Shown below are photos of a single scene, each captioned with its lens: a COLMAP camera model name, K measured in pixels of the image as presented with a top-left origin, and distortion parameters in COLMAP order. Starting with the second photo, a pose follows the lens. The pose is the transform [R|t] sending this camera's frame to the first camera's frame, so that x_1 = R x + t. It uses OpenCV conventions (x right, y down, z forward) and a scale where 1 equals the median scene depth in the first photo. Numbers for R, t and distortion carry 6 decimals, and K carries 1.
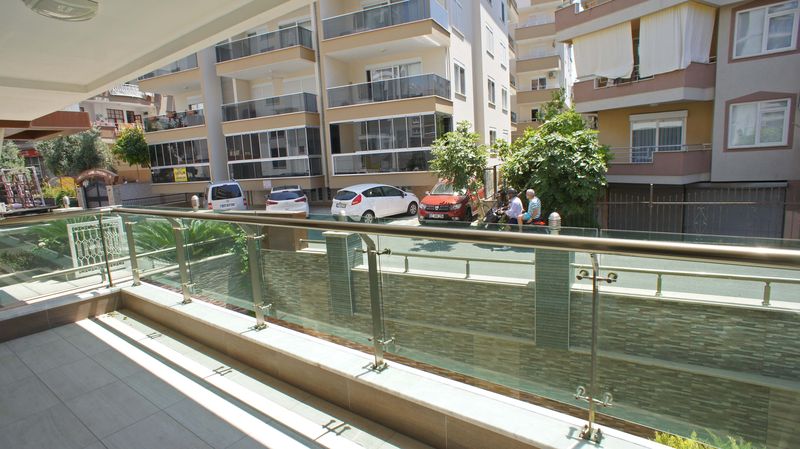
lens RADIAL K [[420.0, 0, 395.0], [0, 420.0, 223.7], [0, 0, 1]] dist [-0.085605, 0.055511]
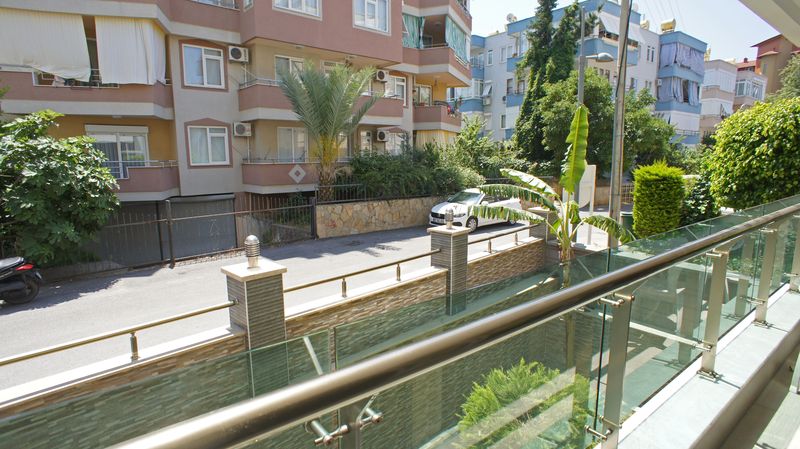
lens RADIAL K [[420.0, 0, 395.0], [0, 420.0, 223.7], [0, 0, 1]] dist [-0.085605, 0.055511]
pose [[0.262039, -0.098396, 0.960028, -0.118037], [0.140388, 0.988093, 0.062954, -0.022000], [-0.954792, 0.118280, 0.272732, 0.182747]]
